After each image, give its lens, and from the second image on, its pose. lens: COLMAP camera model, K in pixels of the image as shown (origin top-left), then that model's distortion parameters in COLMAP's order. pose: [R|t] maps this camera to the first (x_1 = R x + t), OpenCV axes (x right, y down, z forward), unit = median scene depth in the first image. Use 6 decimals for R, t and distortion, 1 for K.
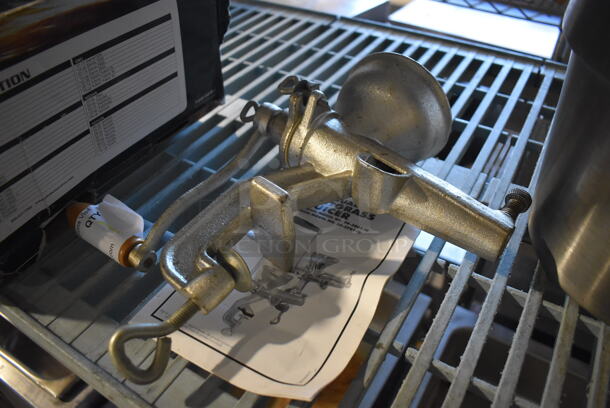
lens RADIAL K [[462.4, 0, 305.0], [0, 462.4, 204.0], [0, 0, 1]] dist [-0.095528, -0.001741]
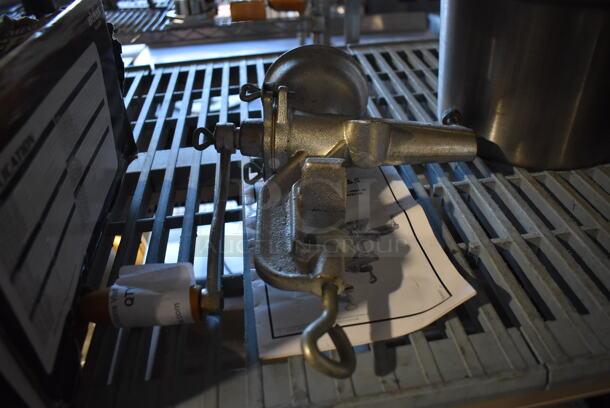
lens RADIAL K [[462.4, 0, 305.0], [0, 462.4, 204.0], [0, 0, 1]] dist [-0.095528, -0.001741]
pose [[0.783841, -0.383542, 0.488354, -0.610862], [0.439419, 0.898282, 0.000193, 0.026646], [-0.438753, 0.214441, 0.872646, 0.097133]]
